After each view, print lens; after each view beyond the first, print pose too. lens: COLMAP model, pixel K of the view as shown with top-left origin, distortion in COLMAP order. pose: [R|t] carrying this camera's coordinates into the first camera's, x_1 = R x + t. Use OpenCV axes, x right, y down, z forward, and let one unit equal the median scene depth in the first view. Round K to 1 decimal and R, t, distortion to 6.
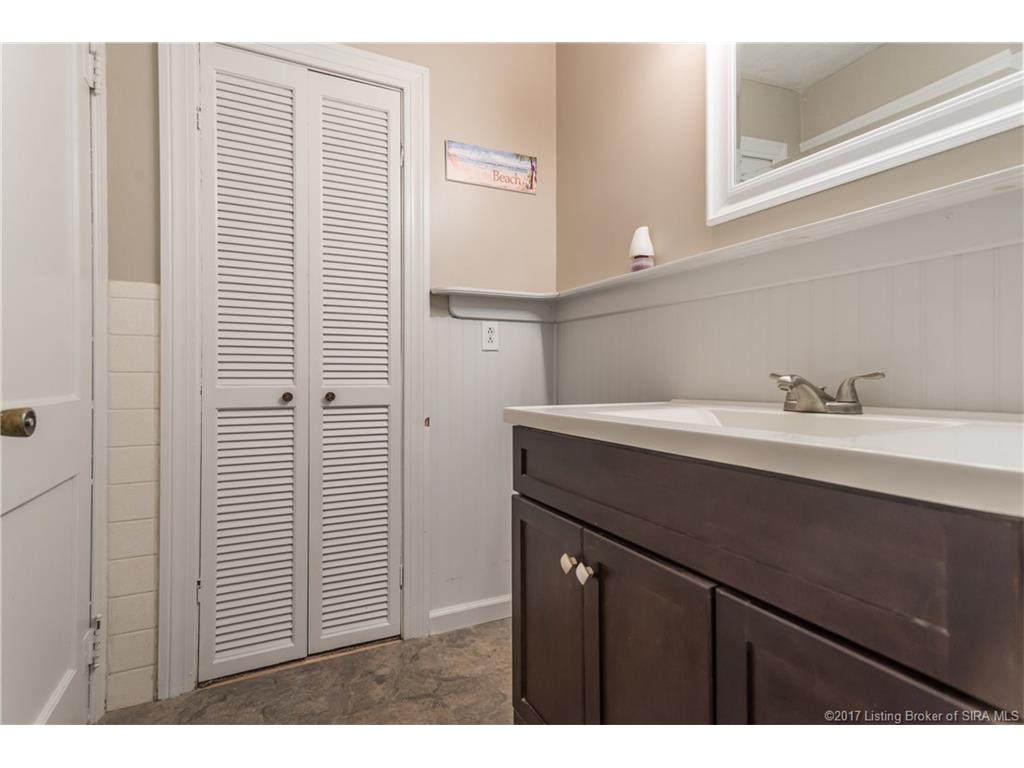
lens RADIAL K [[492.2, 0, 501.8], [0, 492.2, 377.5], [0, 0, 1]] dist [0.019018, 0.000276]
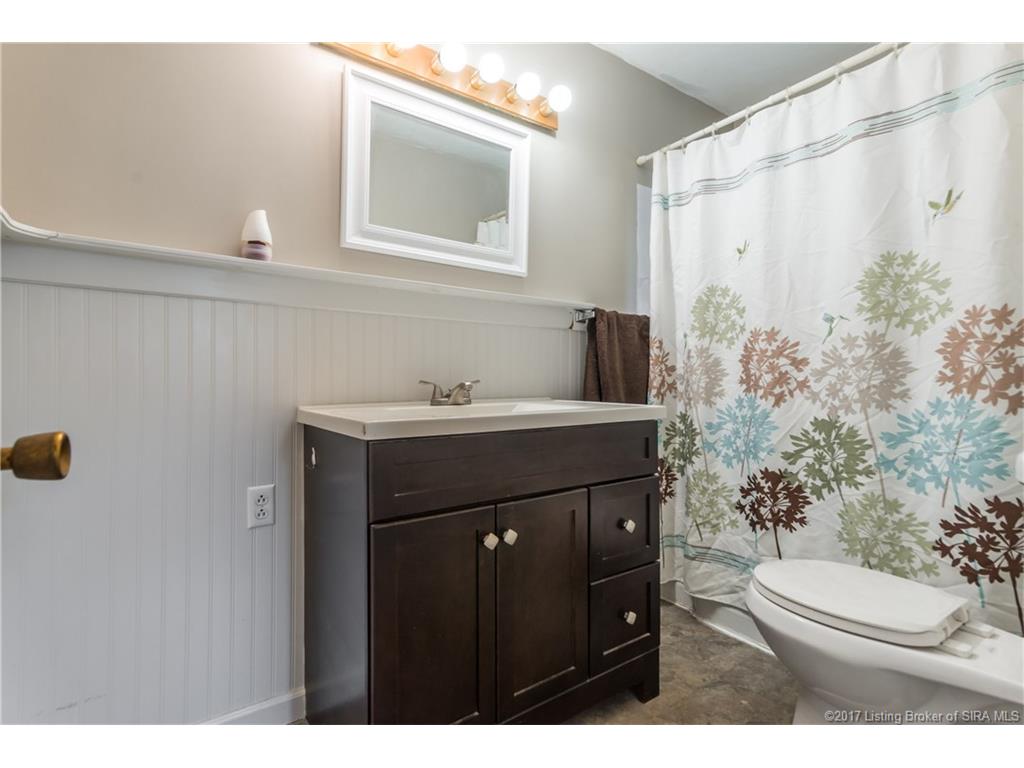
lens RADIAL K [[497.3, 0, 517.6], [0, 497.3, 385.1], [0, 0, 1]] dist [0.020627, 0.000256]
pose [[-0.200756, -0.002519, 0.979638, -0.919382], [0.003154, 0.999990, 0.003218, 0.001569], [-0.979636, 0.003736, -0.200746, 1.039115]]
